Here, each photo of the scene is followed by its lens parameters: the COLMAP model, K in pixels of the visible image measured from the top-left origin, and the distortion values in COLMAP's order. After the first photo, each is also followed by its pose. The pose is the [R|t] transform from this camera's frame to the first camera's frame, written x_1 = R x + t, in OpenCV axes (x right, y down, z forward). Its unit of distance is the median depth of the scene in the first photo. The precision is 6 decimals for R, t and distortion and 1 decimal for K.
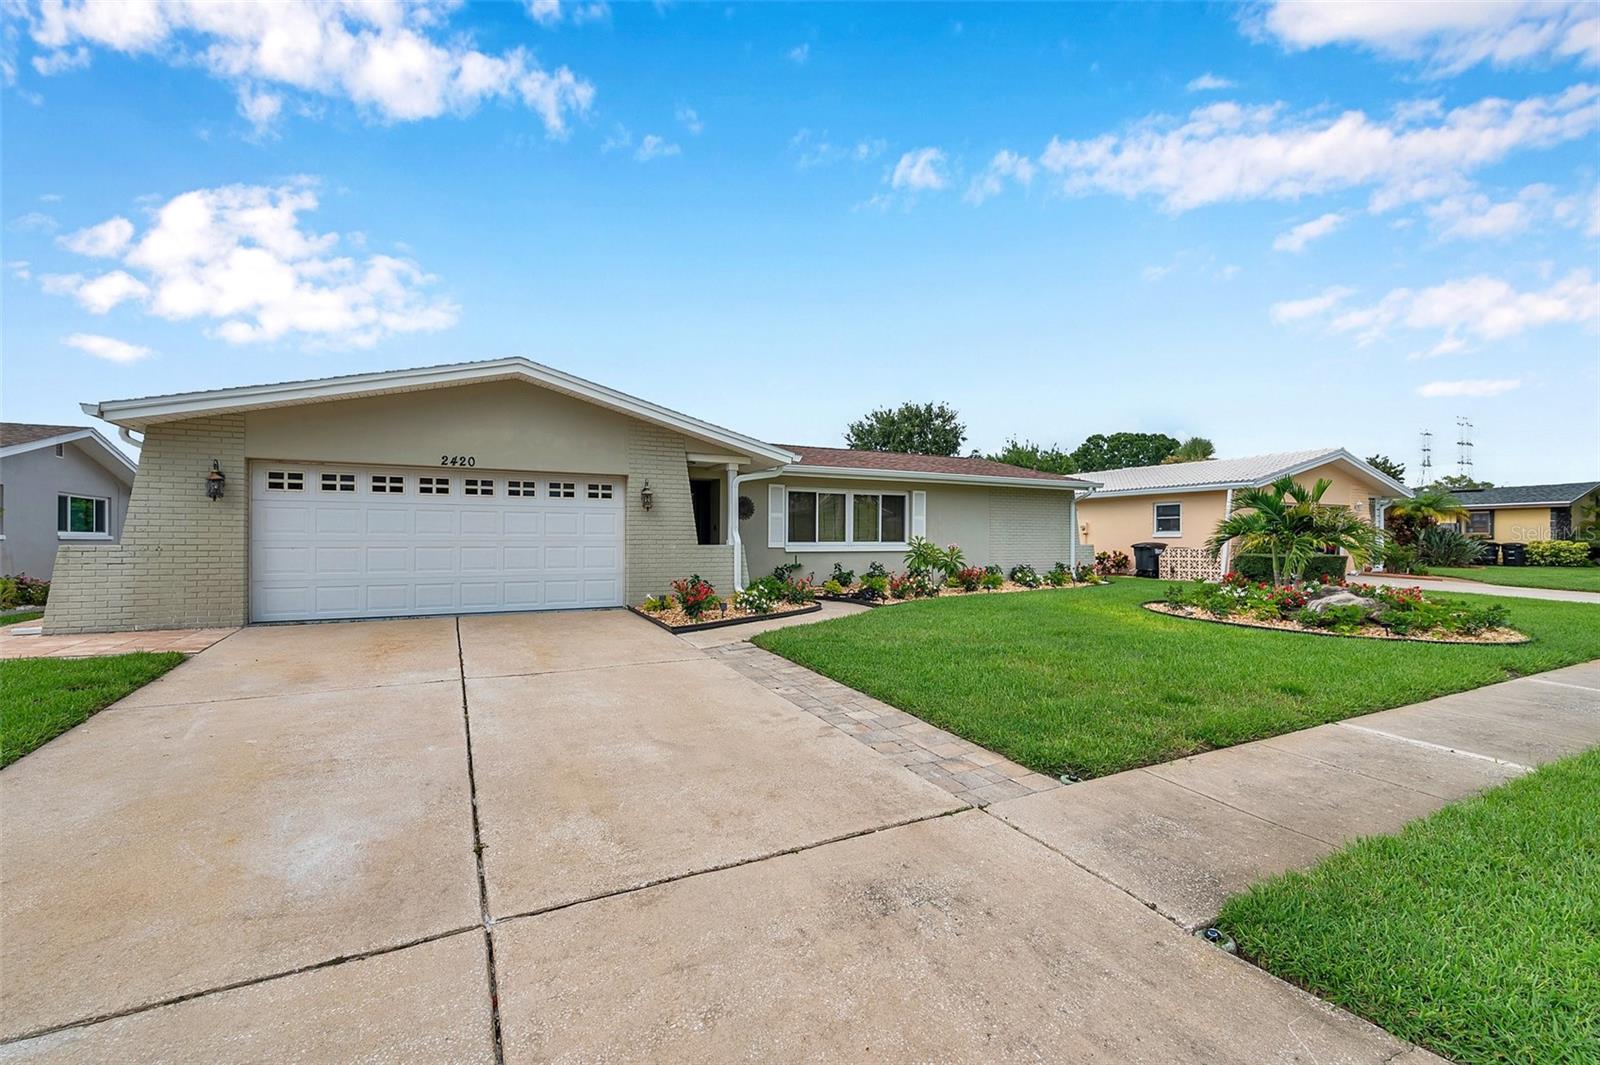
lens RADIAL K [[696.3, 0, 799.5], [0, 696.3, 538.3], [0, 0, 1]] dist [0.002376, -0.000071]
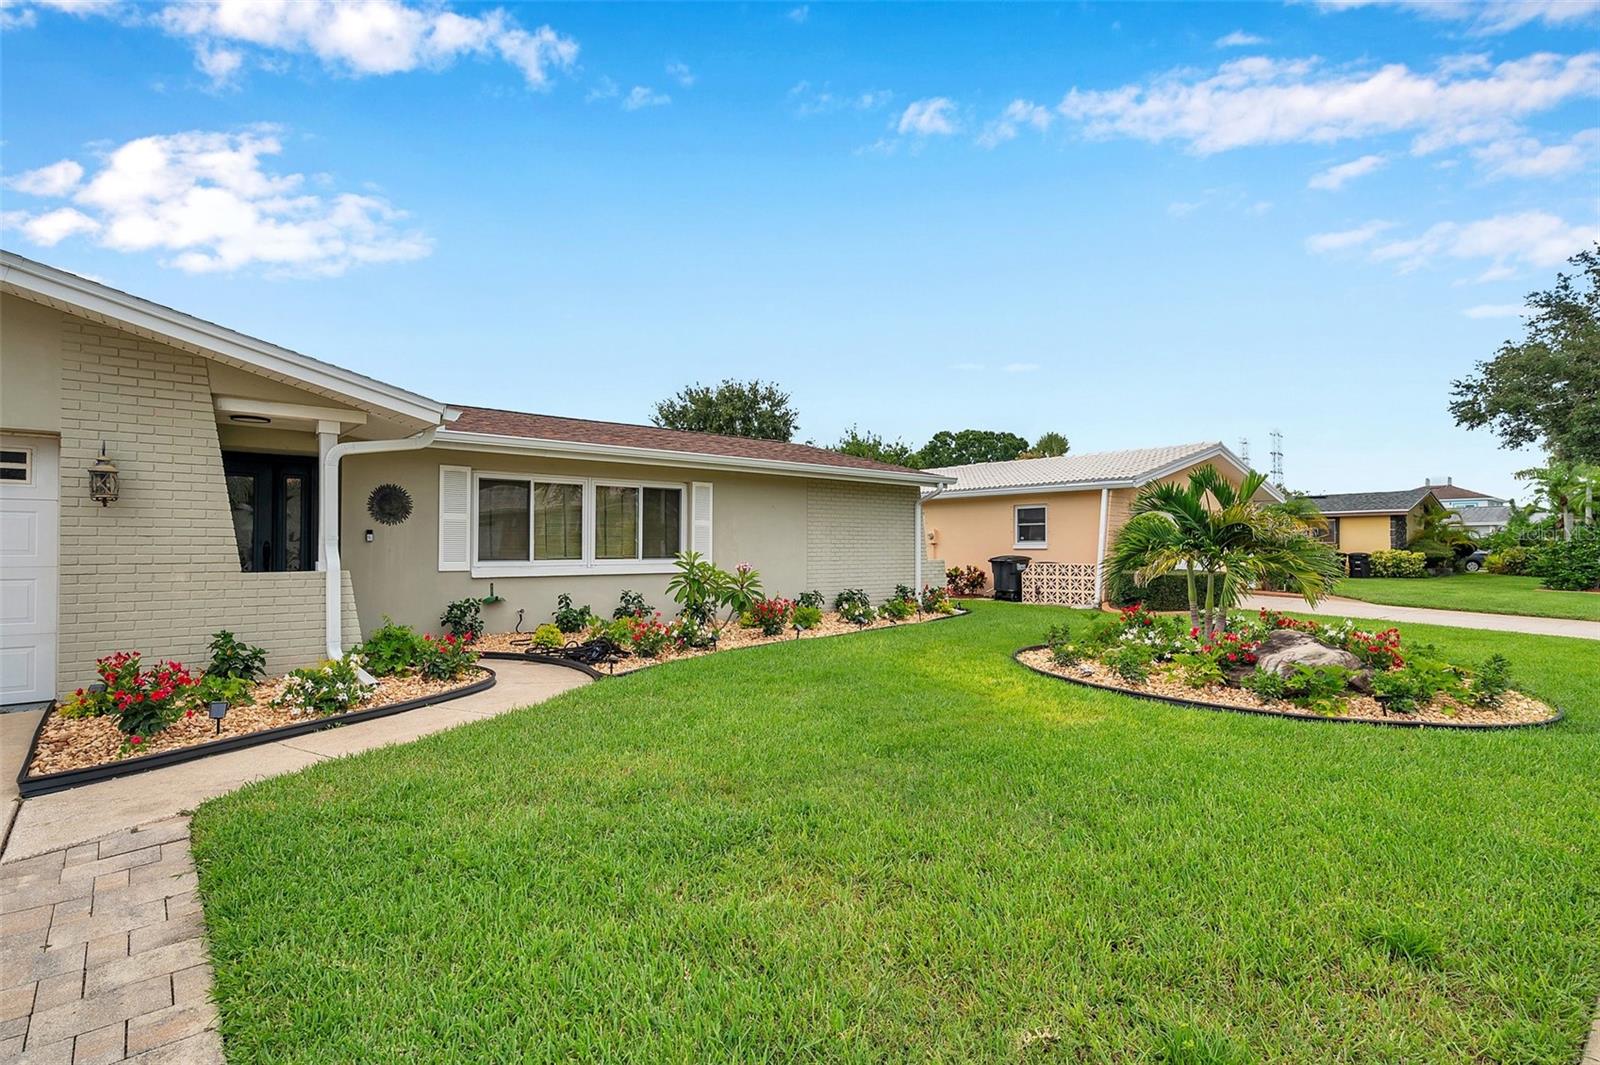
lens RADIAL K [[792.5, 0, 809.0], [0, 792.5, 537.3], [0, 0, 1]] dist [-0.000458, 0.000683]
pose [[0.972499, 0.001883, 0.232899, 0.082510], [0.000246, 0.999958, -0.009113, -0.007342], [-0.232907, 0.008920, 0.972458, 0.206072]]
